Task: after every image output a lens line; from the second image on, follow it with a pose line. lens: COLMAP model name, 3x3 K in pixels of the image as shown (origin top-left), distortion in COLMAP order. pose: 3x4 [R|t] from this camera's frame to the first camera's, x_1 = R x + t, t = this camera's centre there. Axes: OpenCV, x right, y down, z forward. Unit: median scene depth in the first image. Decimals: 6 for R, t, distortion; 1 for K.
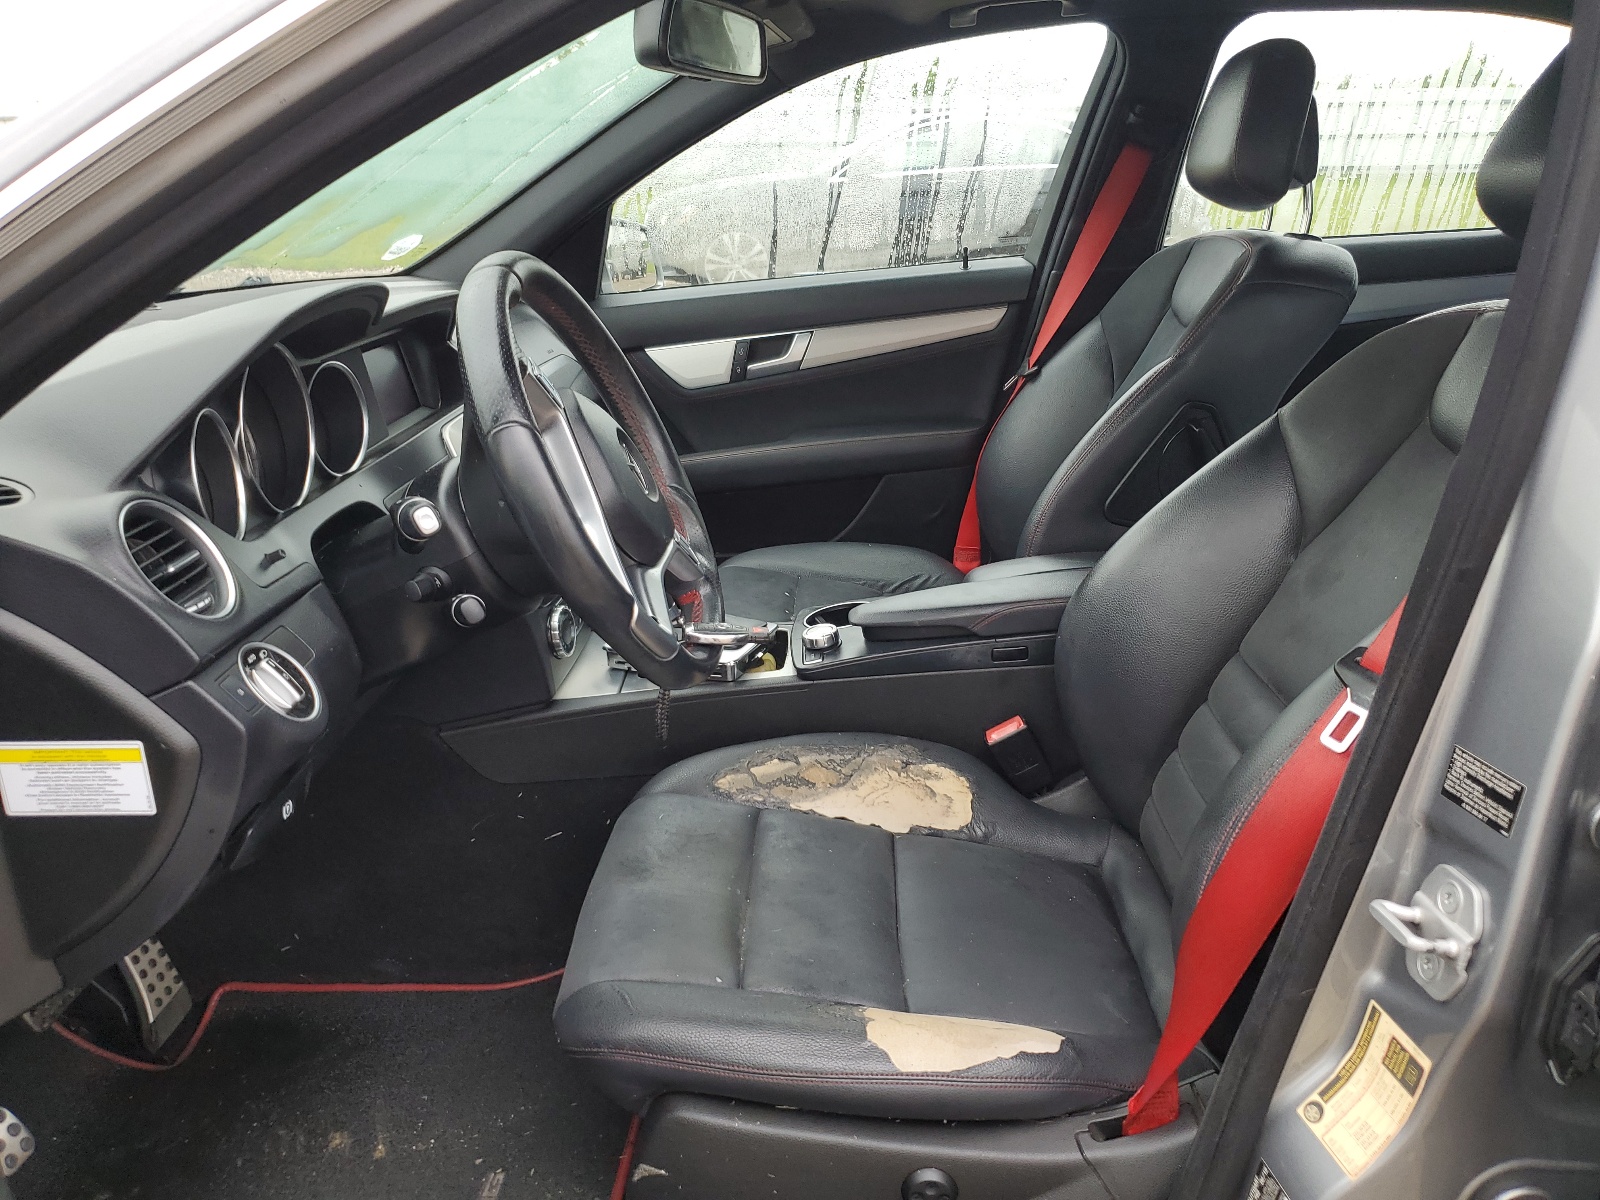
lens RADIAL K [[1272.0, 0, 803.4], [0, 1272.0, 608.8], [0, 0, 1]] dist [0.055118, -0.014694]
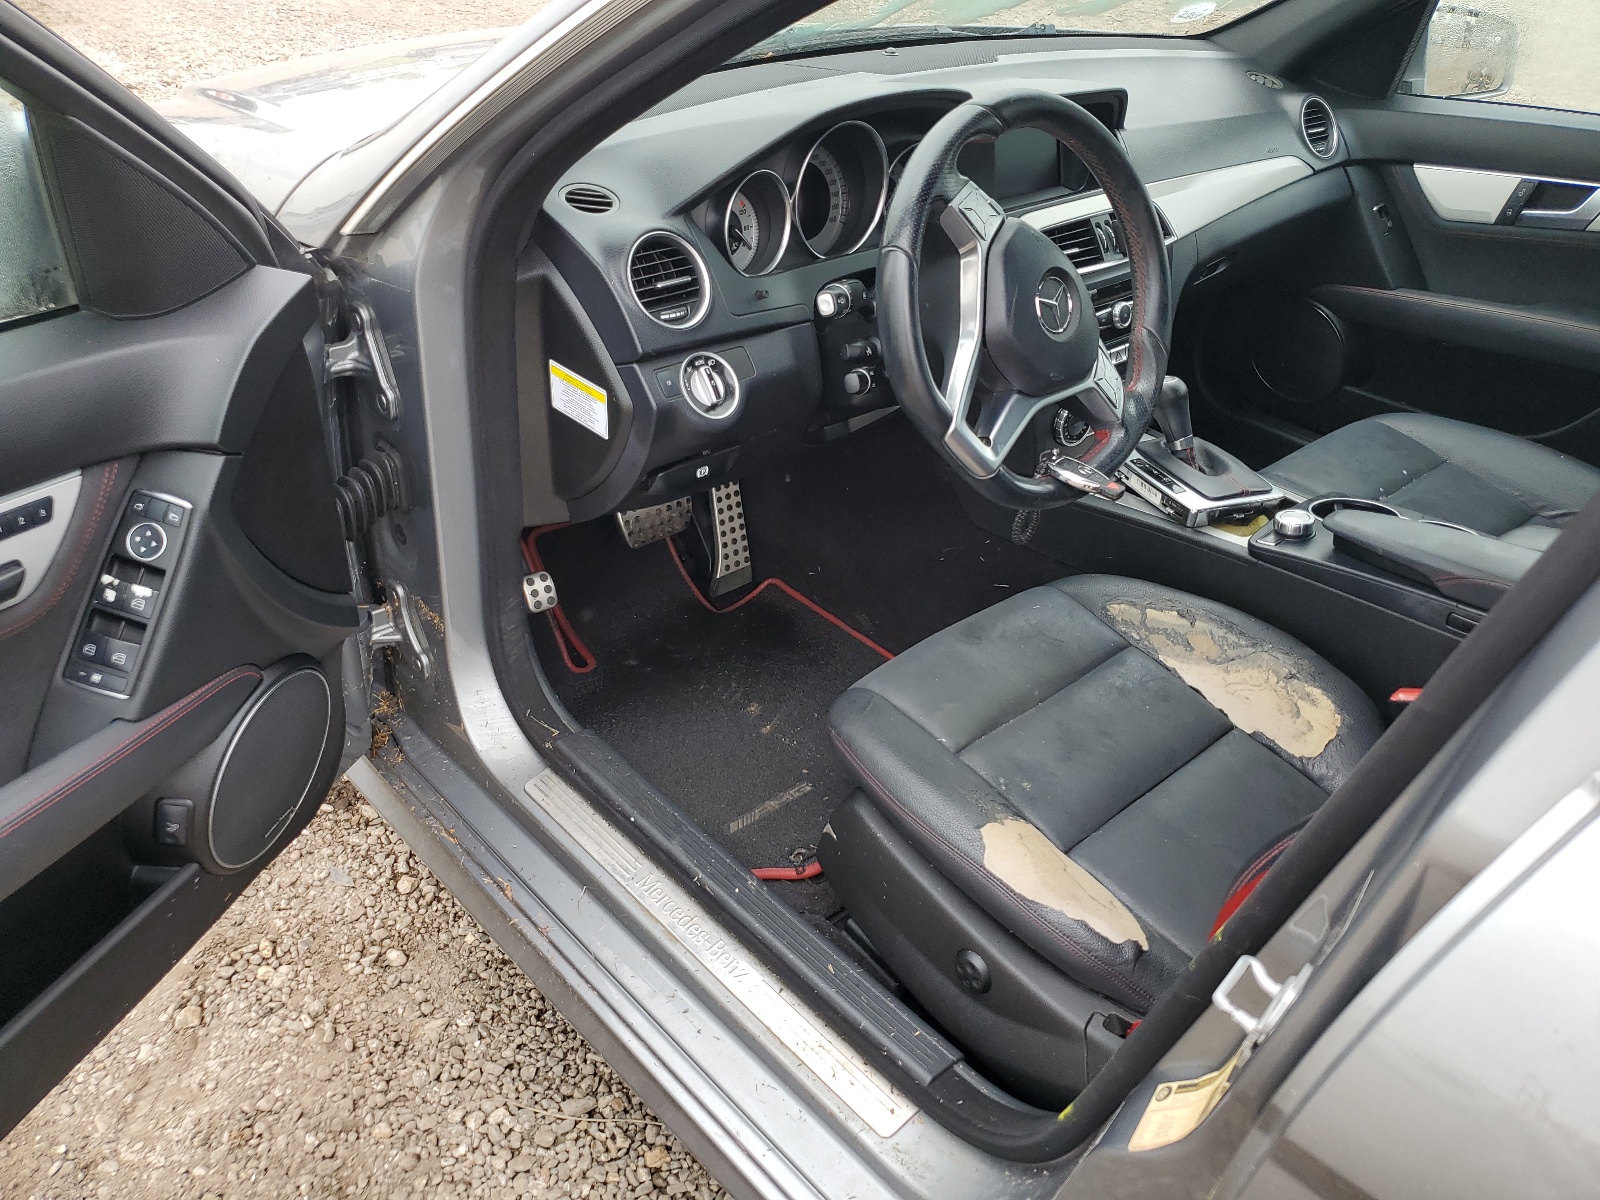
lens RADIAL K [[1272.0, 0, 799.5], [0, 1272.0, 592.2], [0, 0, 1]] dist [0.055118, -0.014694]
pose [[0.681891, 0.438285, -0.585603, 0.381190], [-0.299978, 0.897743, 0.322599, -0.144845], [0.667111, -0.044309, 0.743639, 0.011238]]
